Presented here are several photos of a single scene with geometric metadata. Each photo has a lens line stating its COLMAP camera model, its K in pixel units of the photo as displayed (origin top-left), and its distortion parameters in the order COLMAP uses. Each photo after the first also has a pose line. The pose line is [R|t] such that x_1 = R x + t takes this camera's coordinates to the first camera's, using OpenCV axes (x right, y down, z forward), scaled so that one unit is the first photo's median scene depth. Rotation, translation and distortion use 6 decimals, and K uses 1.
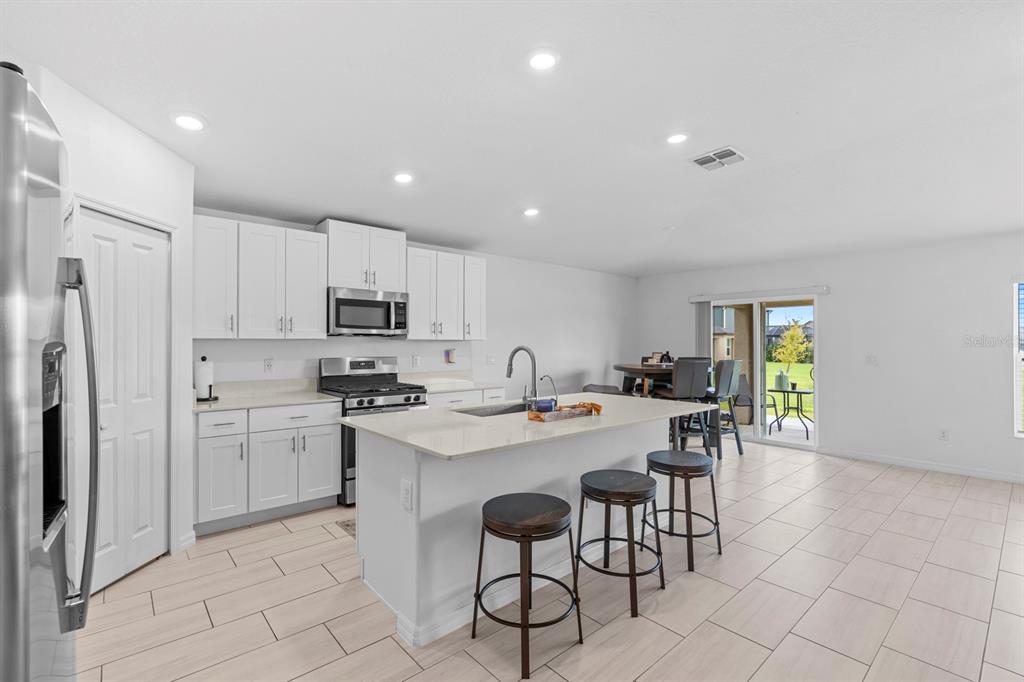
lens RADIAL K [[458.8, 0, 508.6], [0, 458.8, 341.8], [0, 0, 1]] dist [-0.002991, -0.000063]
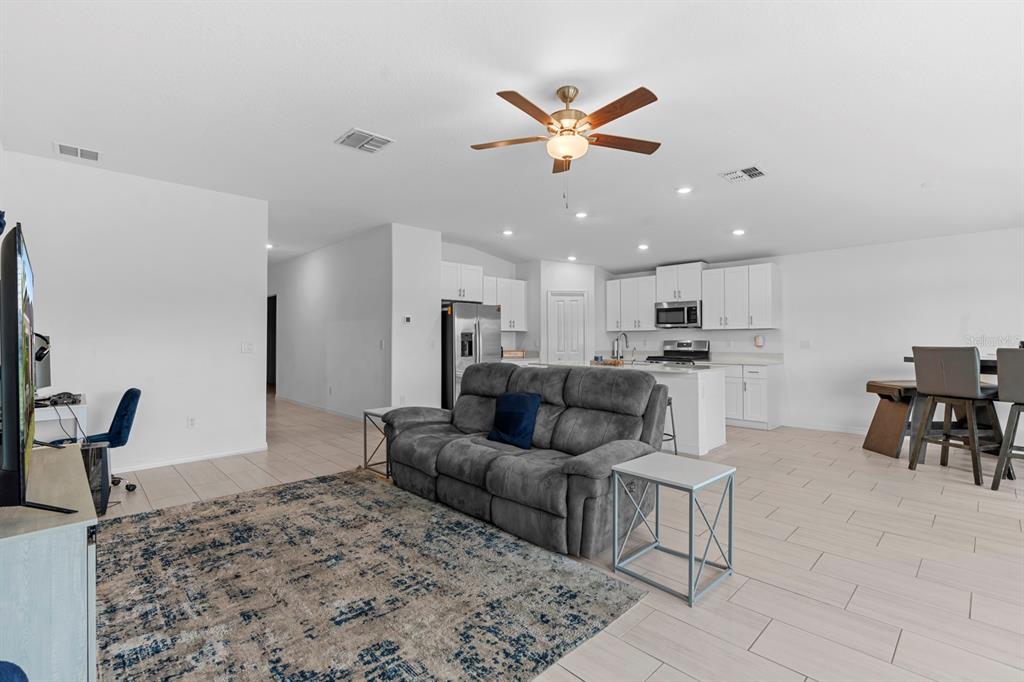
lens RADIAL K [[458.8, 0, 508.6], [0, 458.8, 341.8], [0, 0, 1]] dist [-0.002991, -0.000063]
pose [[0.043829, 0.009004, -0.998998, 1.416625], [0.005928, 0.999939, 0.009273, 0.019960], [0.999021, -0.006328, 0.043773, 0.282595]]
